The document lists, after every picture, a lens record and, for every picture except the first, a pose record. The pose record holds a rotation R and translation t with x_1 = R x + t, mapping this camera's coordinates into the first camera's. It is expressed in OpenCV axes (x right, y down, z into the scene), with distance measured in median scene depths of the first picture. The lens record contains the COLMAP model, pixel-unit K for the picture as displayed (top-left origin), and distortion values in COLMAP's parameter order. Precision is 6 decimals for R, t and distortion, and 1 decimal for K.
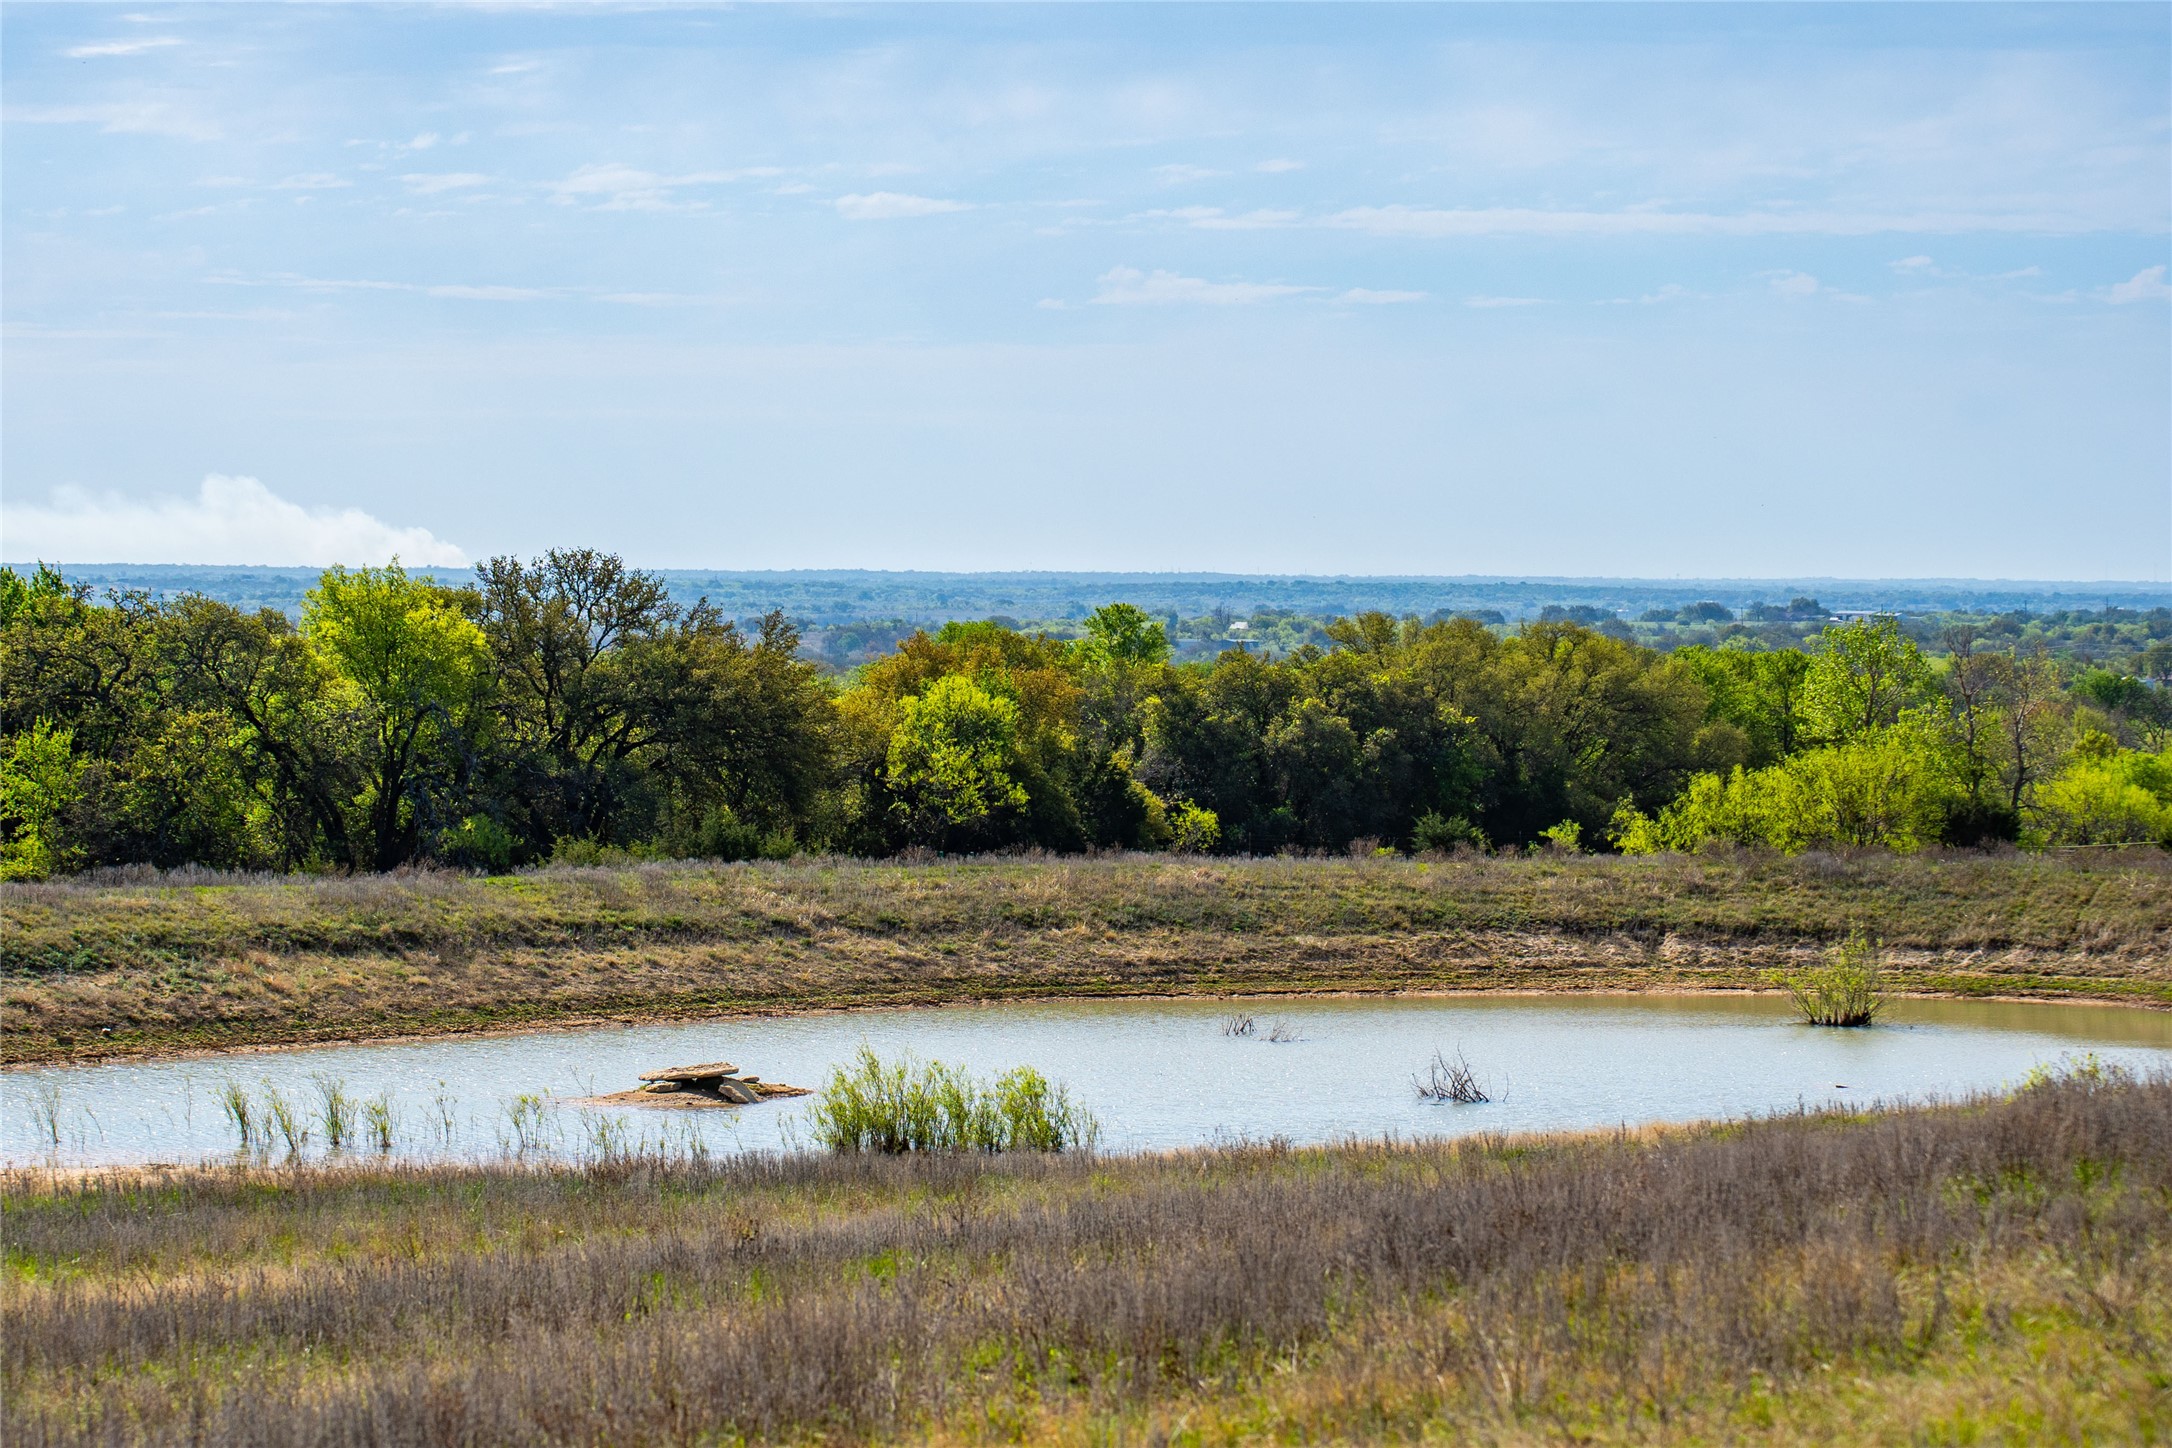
lens RADIAL K [[6888.8, 0, 1083.9], [0, 6888.8, 721.9], [0, 0, 1]] dist [0.000628, 0.000000]
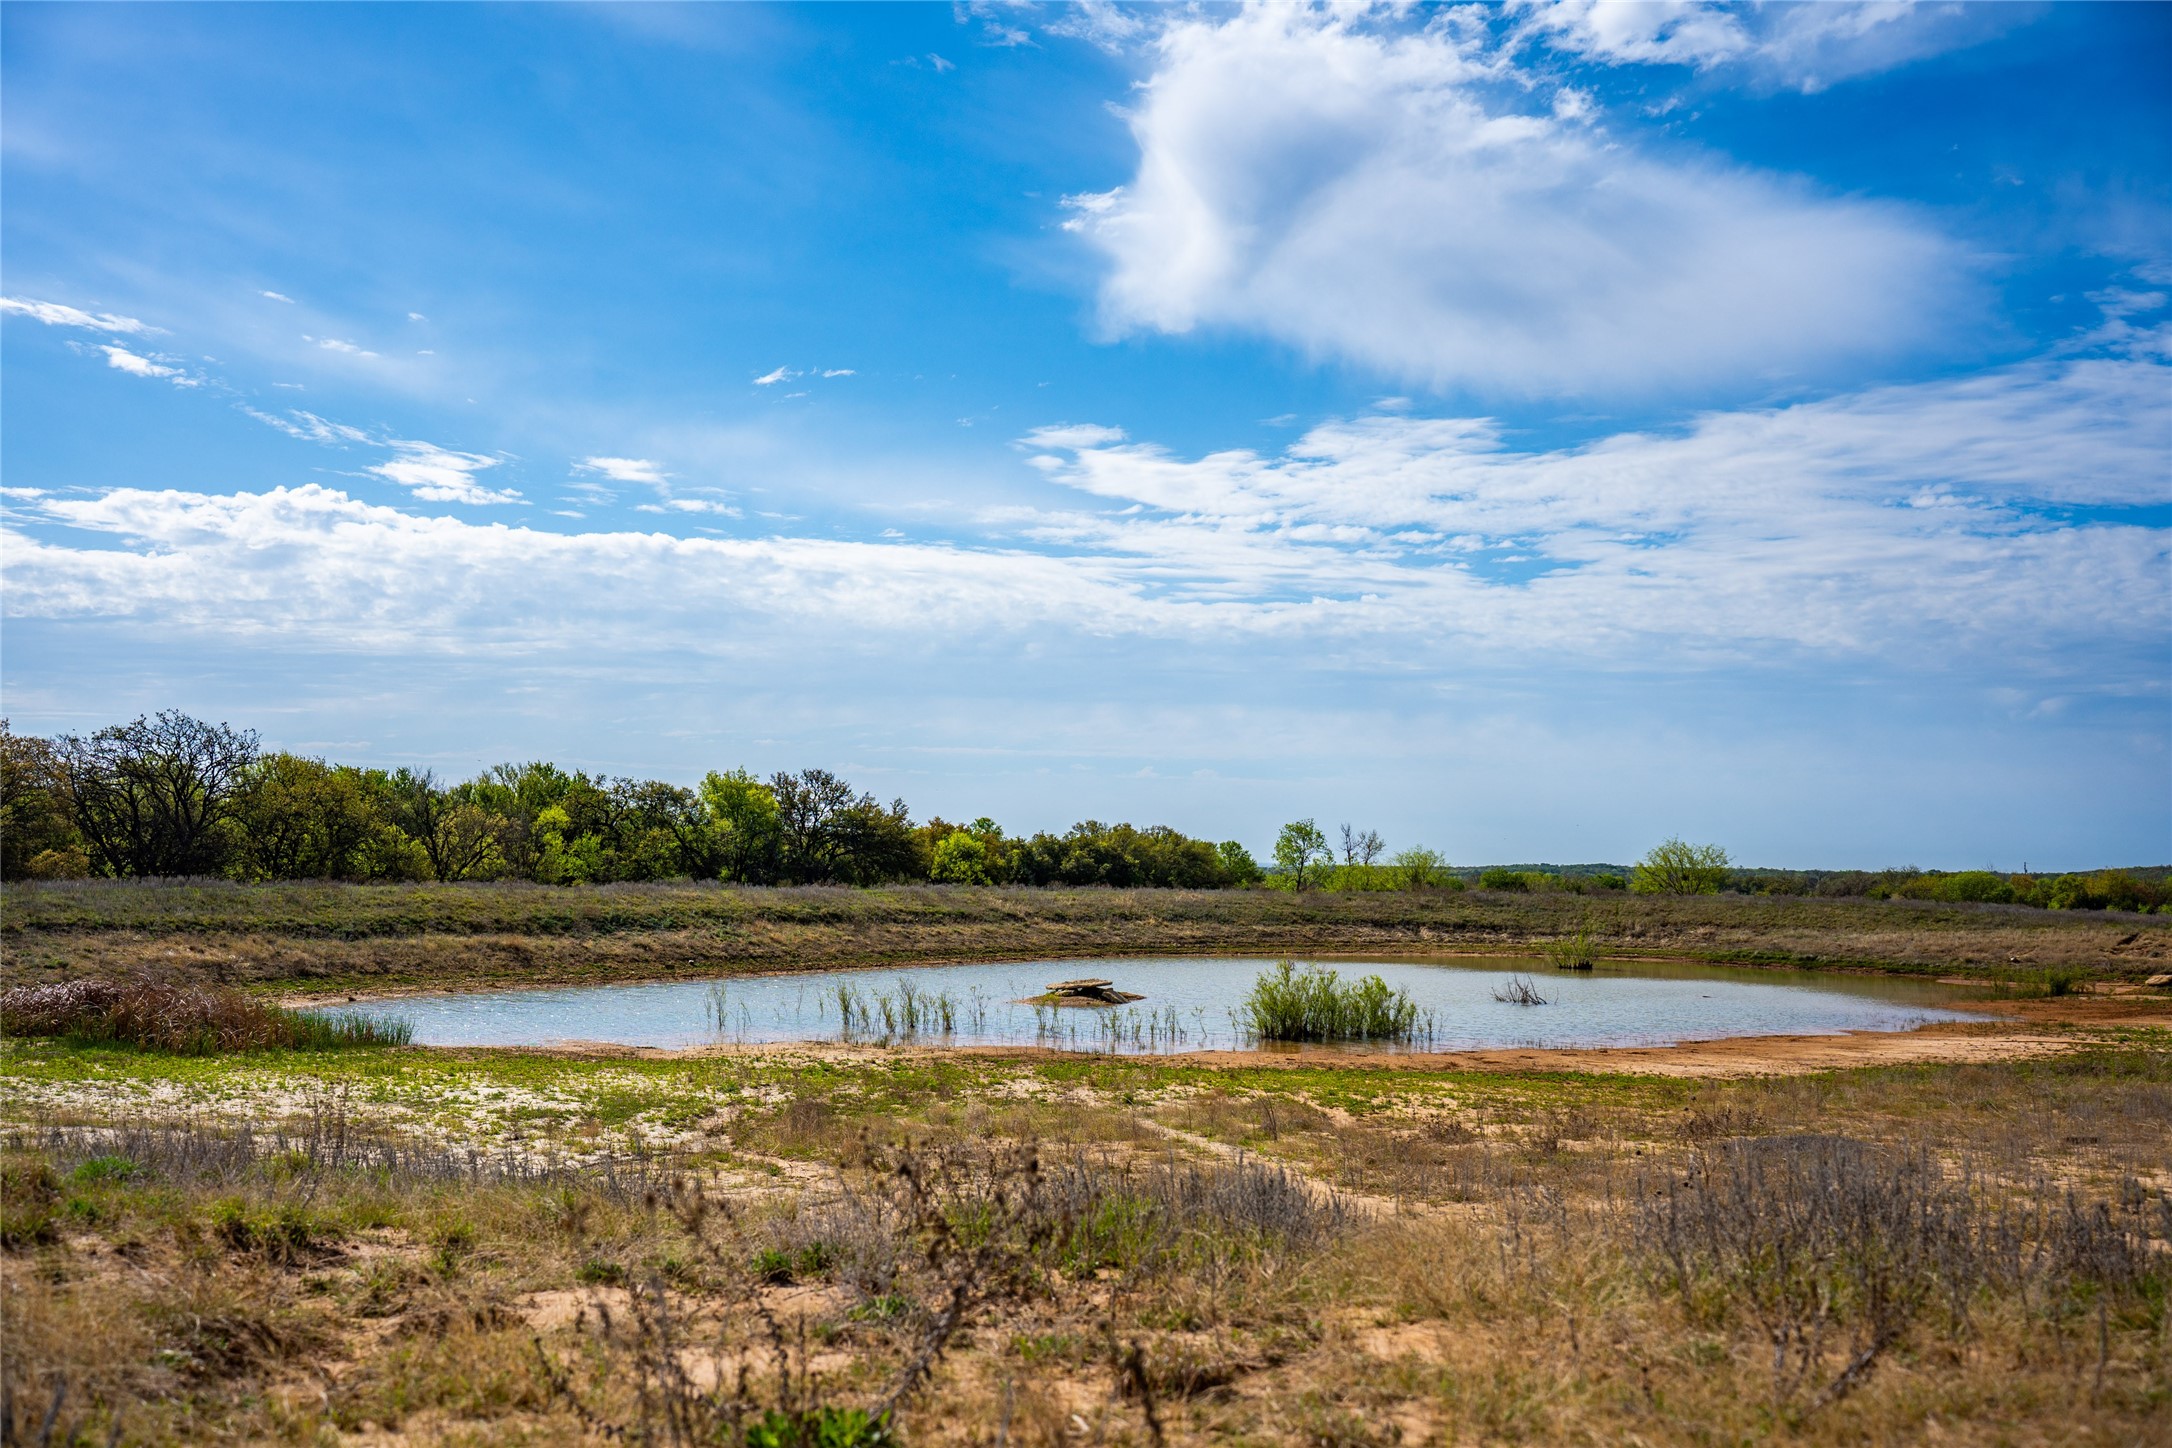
lens RADIAL K [[2113.9, 0, 1077.7], [0, 2113.9, 732.4], [0, 0, 1]] dist [-0.016427, 0.000000]
pose [[0.993086, 0.017844, 0.116026, -0.090635], [-0.008477, 0.996700, -0.080735, 0.024752], [-0.117084, 0.079193, 0.989959, 0.389093]]
